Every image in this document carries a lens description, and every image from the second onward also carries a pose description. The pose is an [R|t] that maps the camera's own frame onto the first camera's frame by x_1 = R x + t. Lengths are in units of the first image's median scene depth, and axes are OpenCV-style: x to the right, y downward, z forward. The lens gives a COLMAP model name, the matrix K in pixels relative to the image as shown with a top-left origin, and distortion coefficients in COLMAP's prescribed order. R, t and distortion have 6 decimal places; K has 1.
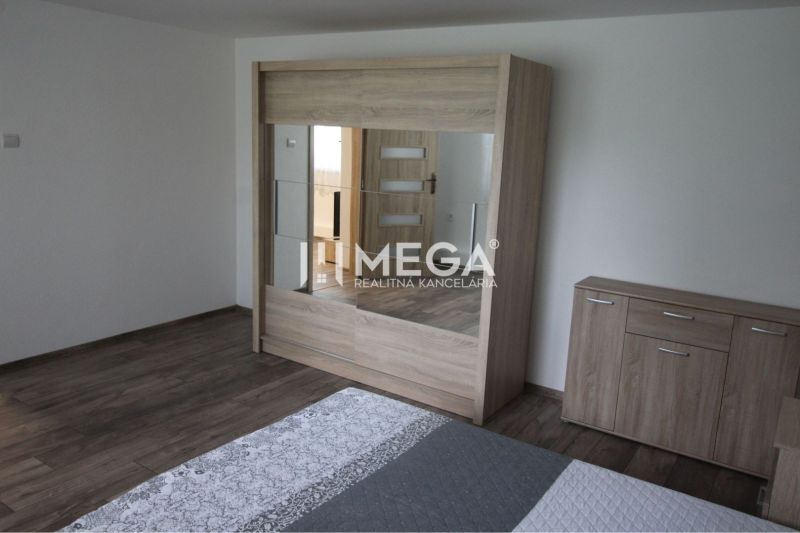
lens RADIAL K [[630.1, 0, 402.2], [0, 630.1, 265.3], [0, 0, 1]] dist [0.023455, -0.006623]
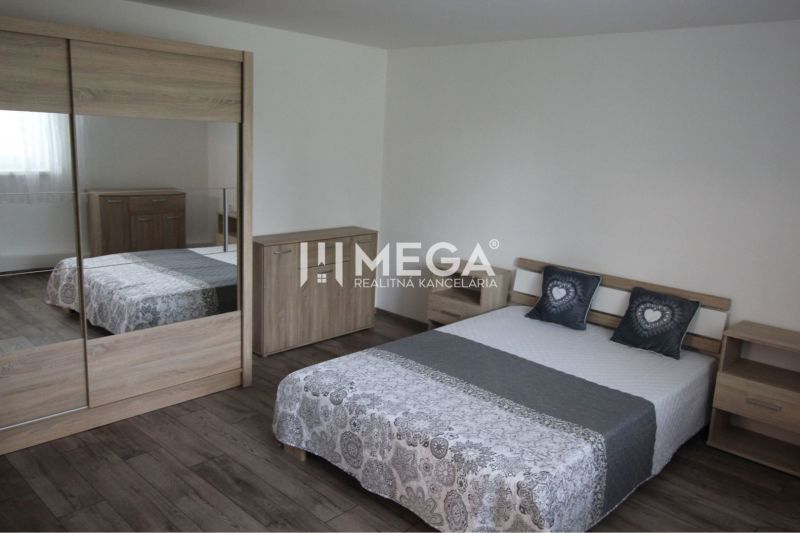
lens RADIAL K [[630.1, 0, 402.3], [0, 630.1, 267.0], [0, 0, 1]] dist [0.023455, -0.006623]
pose [[0.161748, -0.244465, 0.956073, -0.872130], [0.164124, 0.962001, 0.218214, -0.151497], [-0.973088, 0.121619, 0.195724, 0.508730]]
